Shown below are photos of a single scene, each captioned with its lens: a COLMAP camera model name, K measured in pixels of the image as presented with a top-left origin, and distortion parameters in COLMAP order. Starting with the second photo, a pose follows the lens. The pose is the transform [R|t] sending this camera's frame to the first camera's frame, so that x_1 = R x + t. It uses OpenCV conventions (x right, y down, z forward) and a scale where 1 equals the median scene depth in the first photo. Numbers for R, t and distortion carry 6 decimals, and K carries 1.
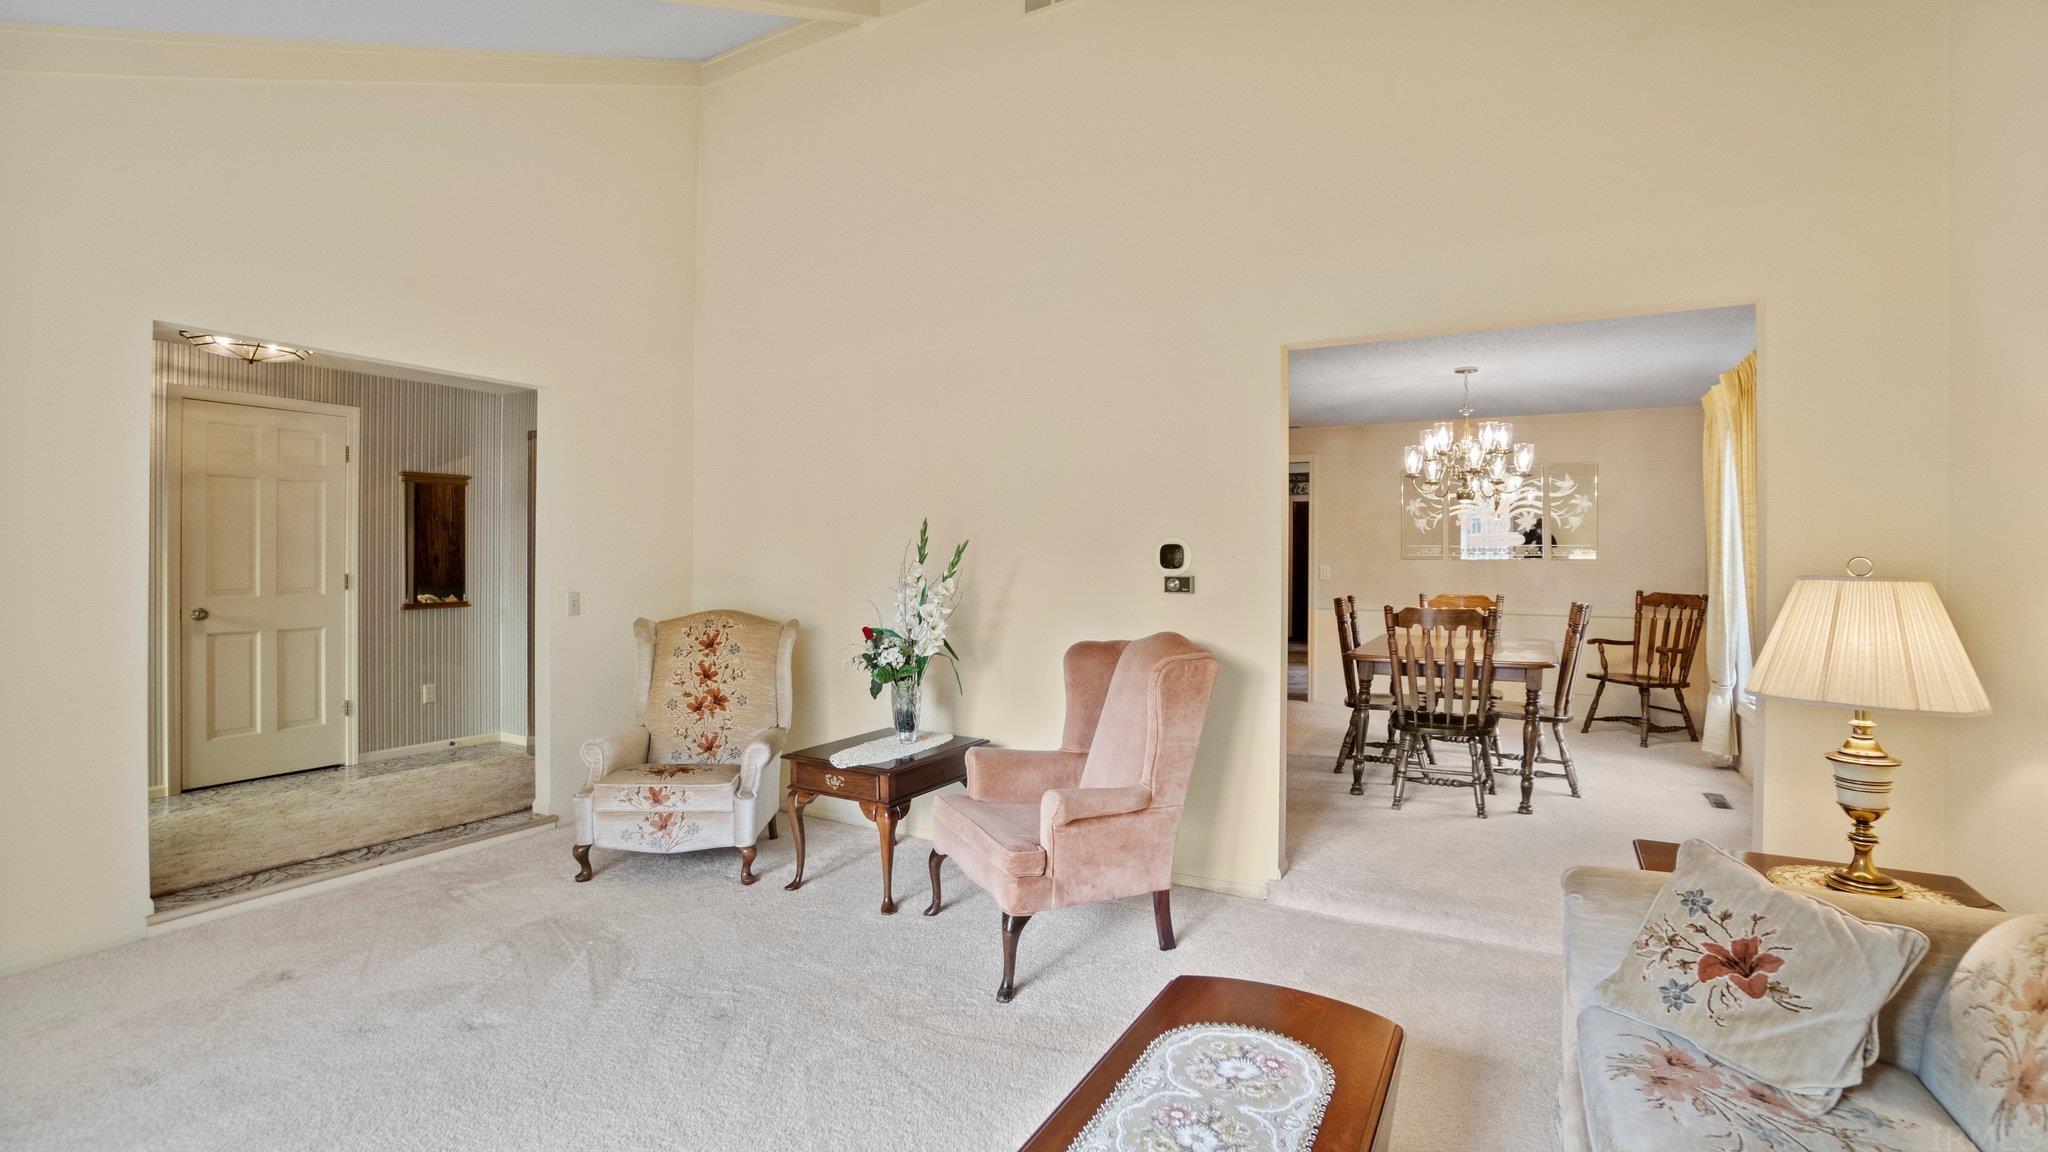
lens RADIAL K [[925.5, 0, 1018.2], [0, 925.5, 577.6], [0, 0, 1]] dist [-0.000041, -0.000434]
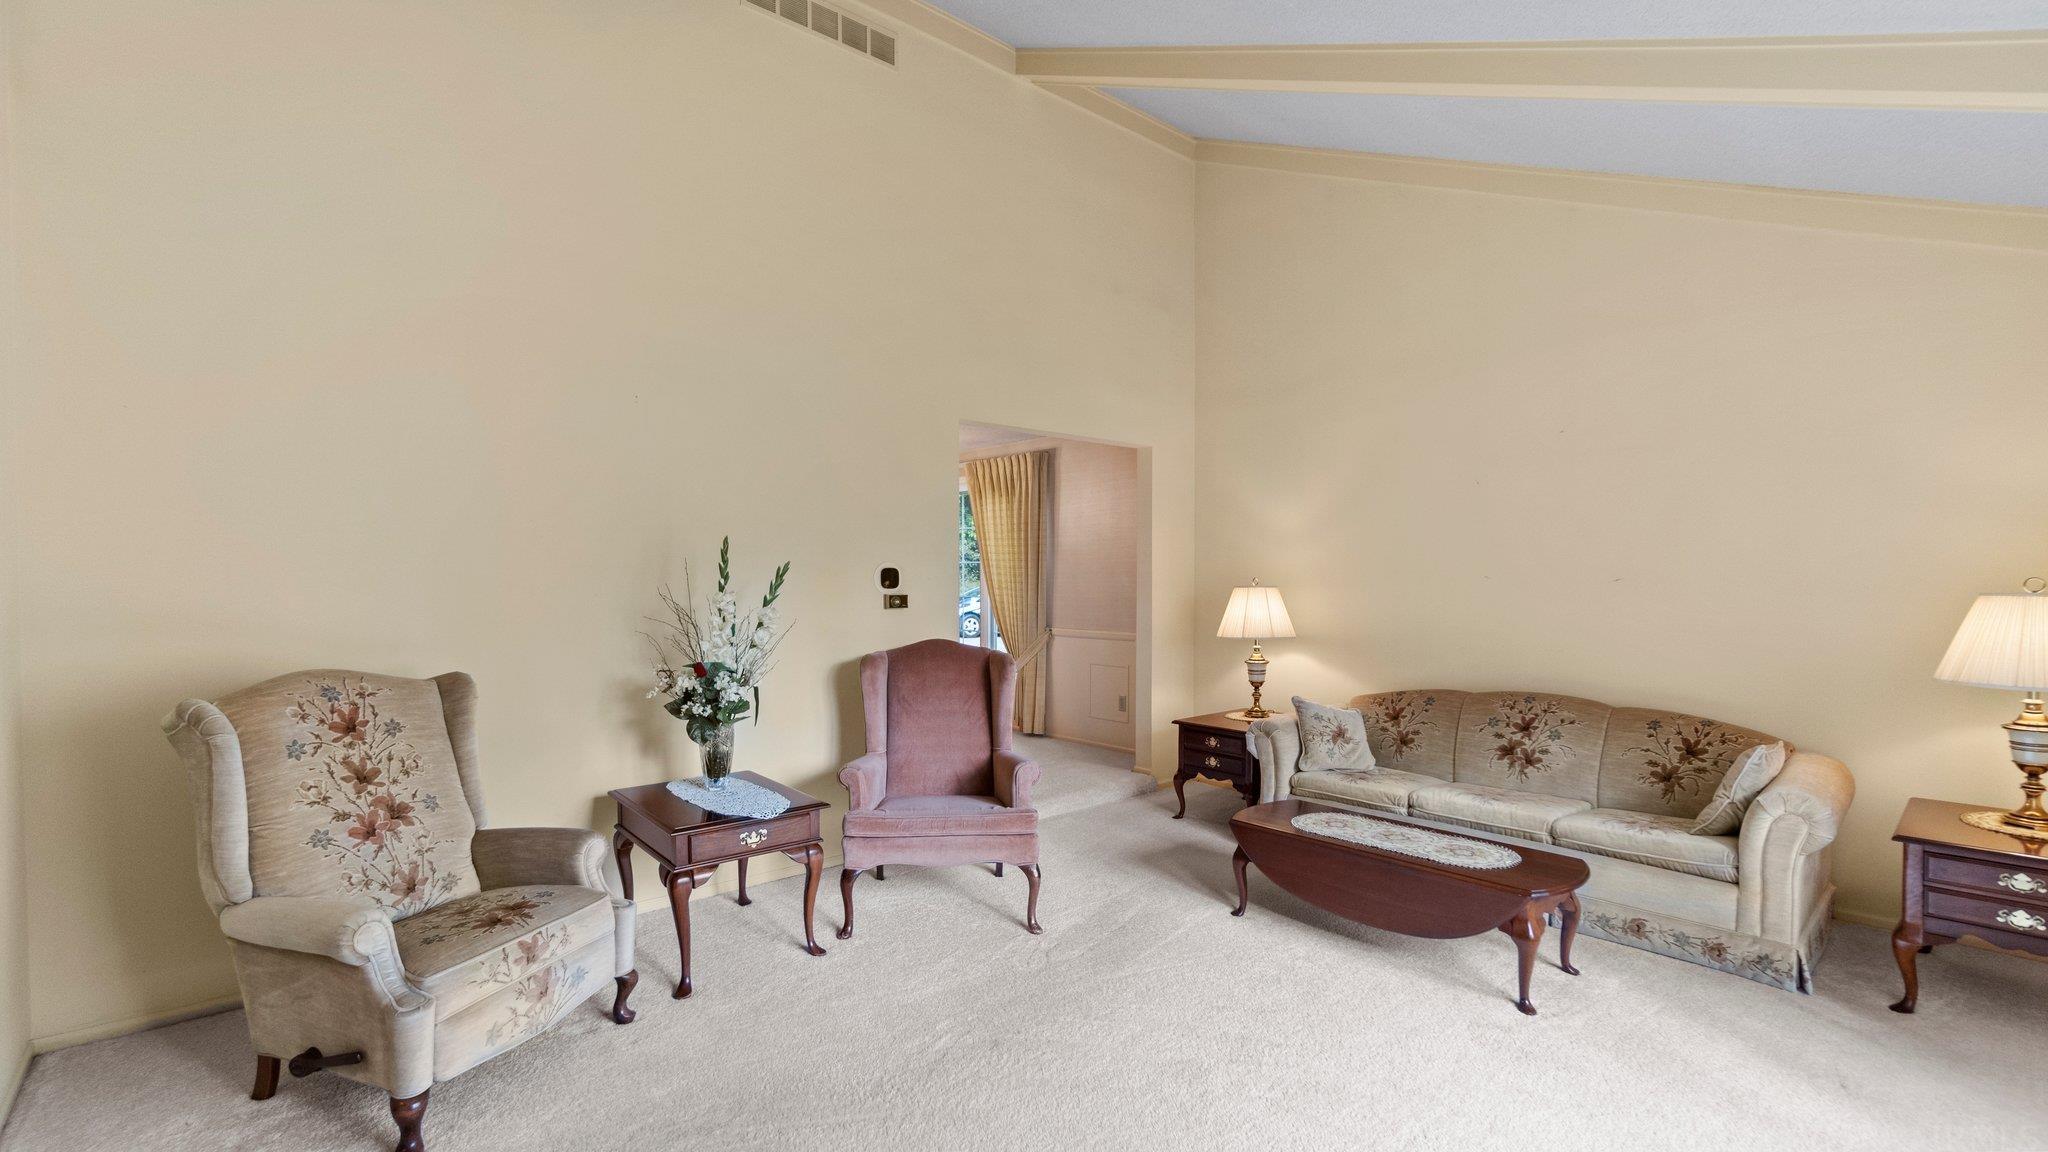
lens RADIAL K [[925.5, 0, 1018.2], [0, 925.5, 577.6], [0, 0, 1]] dist [-0.000041, -0.000434]
pose [[0.315343, -0.005898, 0.948959, -0.778370], [0.016174, 0.999869, 0.000839, -0.018529], [-0.948840, 0.015083, 0.315397, 0.405017]]
